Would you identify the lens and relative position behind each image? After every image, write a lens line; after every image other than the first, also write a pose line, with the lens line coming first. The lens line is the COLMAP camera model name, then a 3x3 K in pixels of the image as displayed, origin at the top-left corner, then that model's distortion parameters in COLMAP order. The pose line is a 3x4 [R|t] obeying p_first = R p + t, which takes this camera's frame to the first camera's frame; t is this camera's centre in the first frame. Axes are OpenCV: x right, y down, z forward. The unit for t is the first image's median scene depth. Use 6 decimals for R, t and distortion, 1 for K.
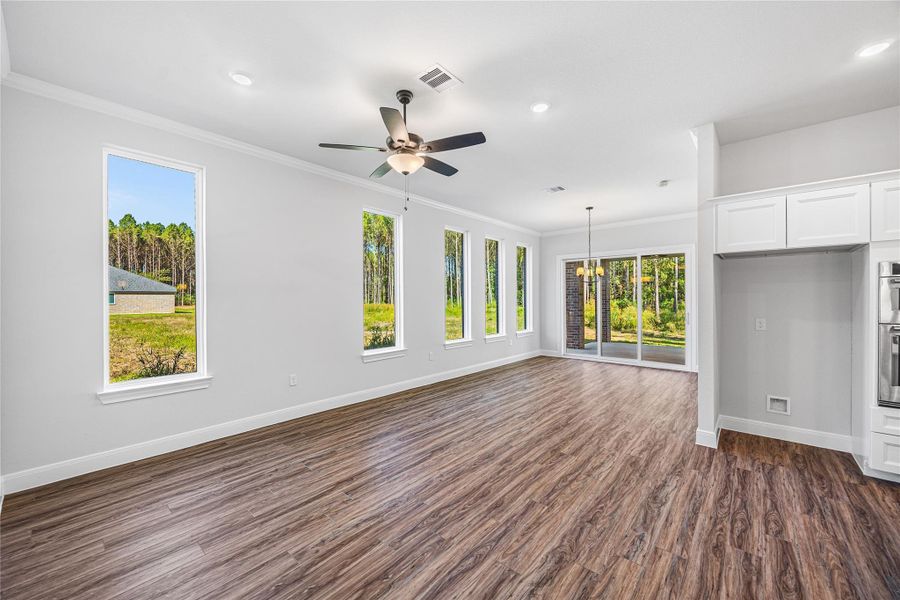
lens RADIAL K [[350.5, 0, 451.1], [0, 350.5, 299.3], [0, 0, 1]] dist [-0.000375, -0.000064]
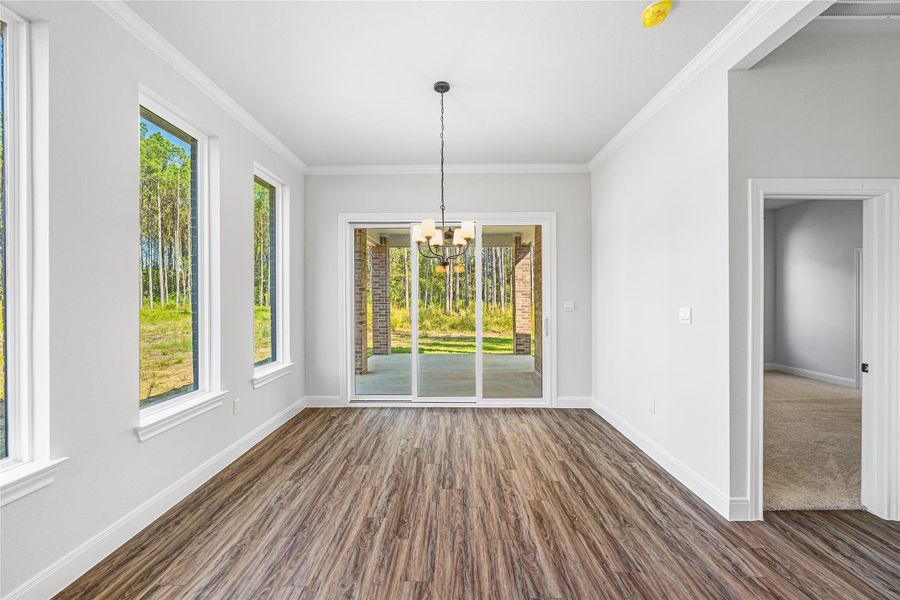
lens RADIAL K [[350.5, 0, 447.8], [0, 350.5, 296.9], [0, 0, 1]] dist [-0.000375, -0.000064]
pose [[0.769993, 0.000466, 0.638052, 0.092773], [-0.000641, 1.000000, 0.000043, -0.000436], [-0.638051, -0.000443, 0.769994, 0.492714]]
